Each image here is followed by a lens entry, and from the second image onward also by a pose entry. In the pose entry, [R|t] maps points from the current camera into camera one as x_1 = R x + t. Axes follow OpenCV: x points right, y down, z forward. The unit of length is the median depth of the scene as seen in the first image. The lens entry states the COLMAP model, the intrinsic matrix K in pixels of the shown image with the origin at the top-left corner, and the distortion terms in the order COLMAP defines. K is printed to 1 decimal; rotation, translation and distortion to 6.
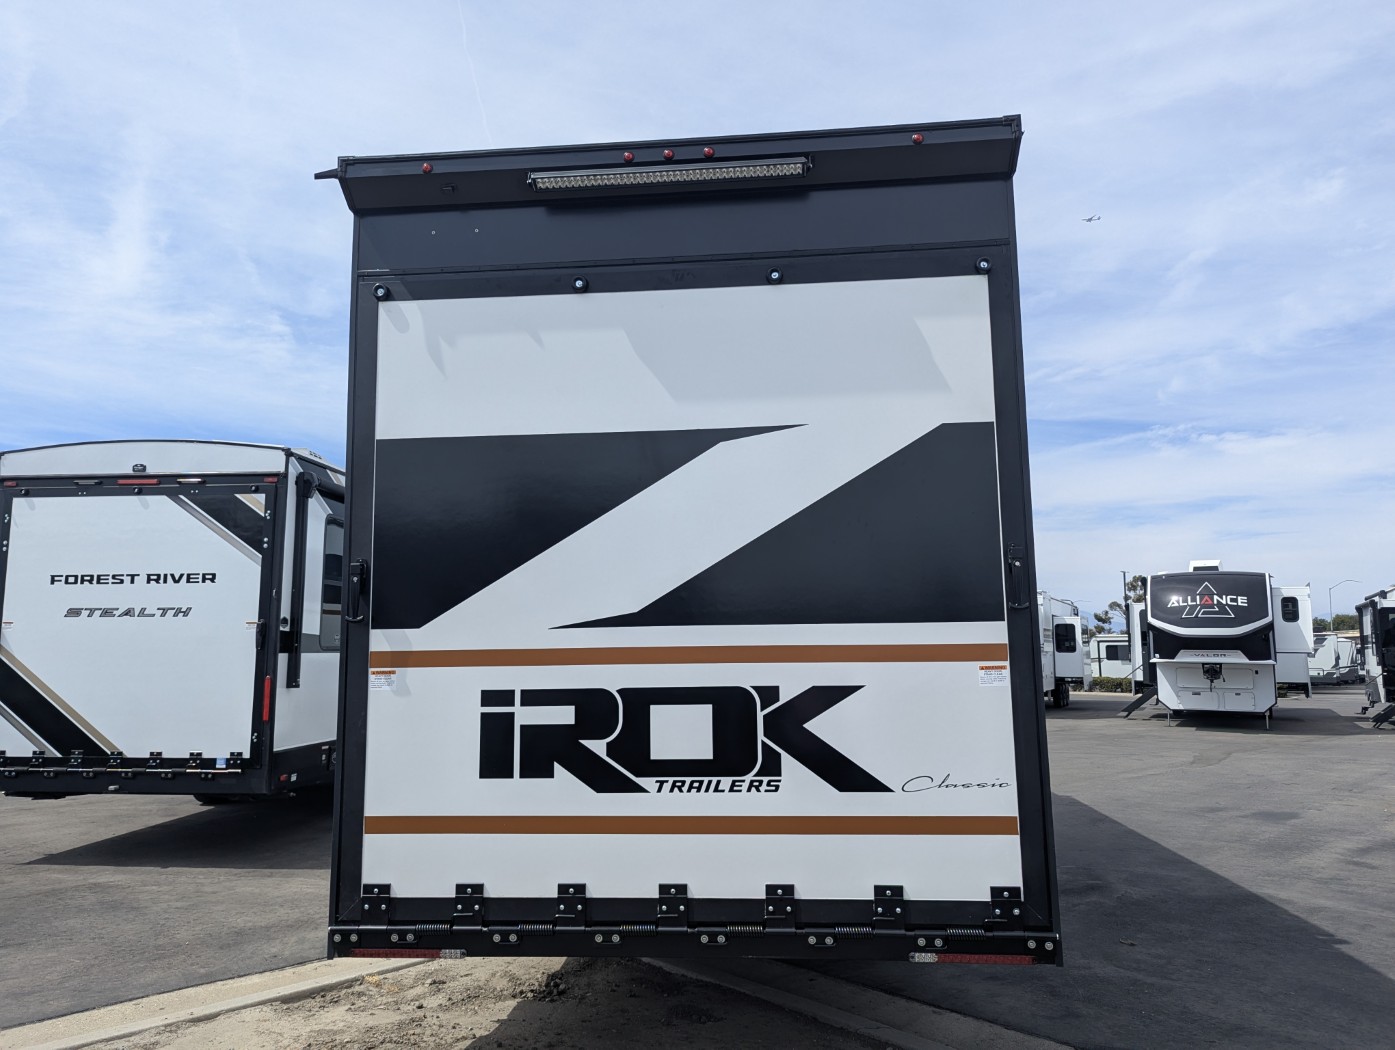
lens RADIAL K [[991.7, 0, 697.6], [0, 991.7, 532.0], [0, 0, 1]] dist [0.053083, -0.047423]
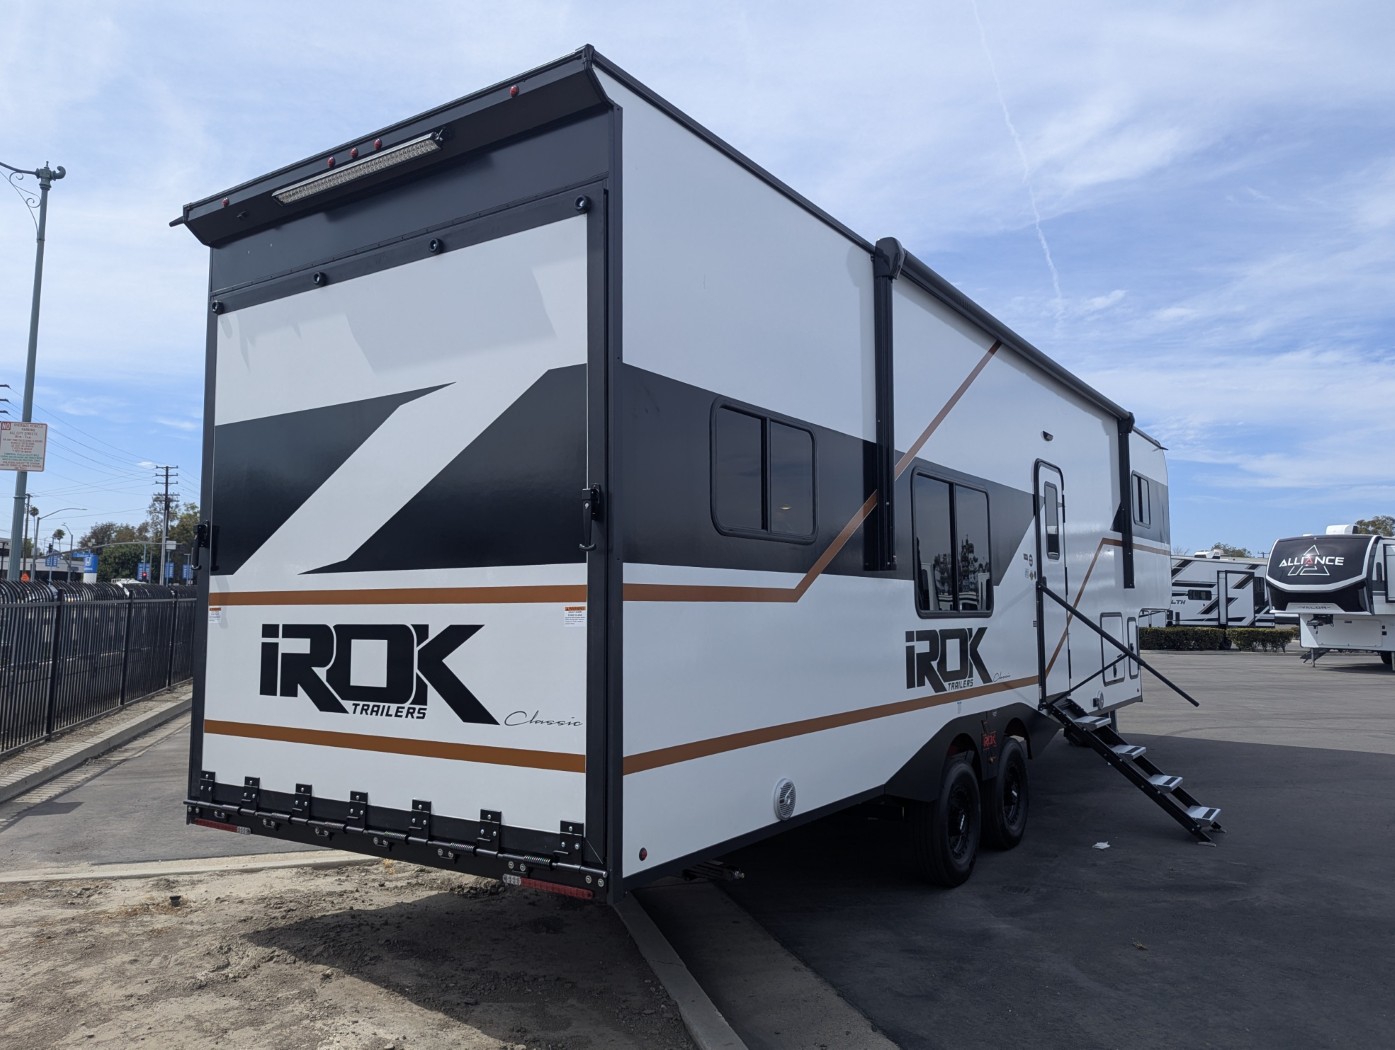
lens RADIAL K [[1019.4, 0, 697.5], [0, 1019.4, 525.0], [0, 0, 1]] dist [0.027548, -0.000974]
pose [[0.876958, -0.030347, -0.479608, 0.890078], [0.051710, 0.998169, 0.031393, 0.024898], [0.477777, -0.052331, 0.876921, 0.155305]]
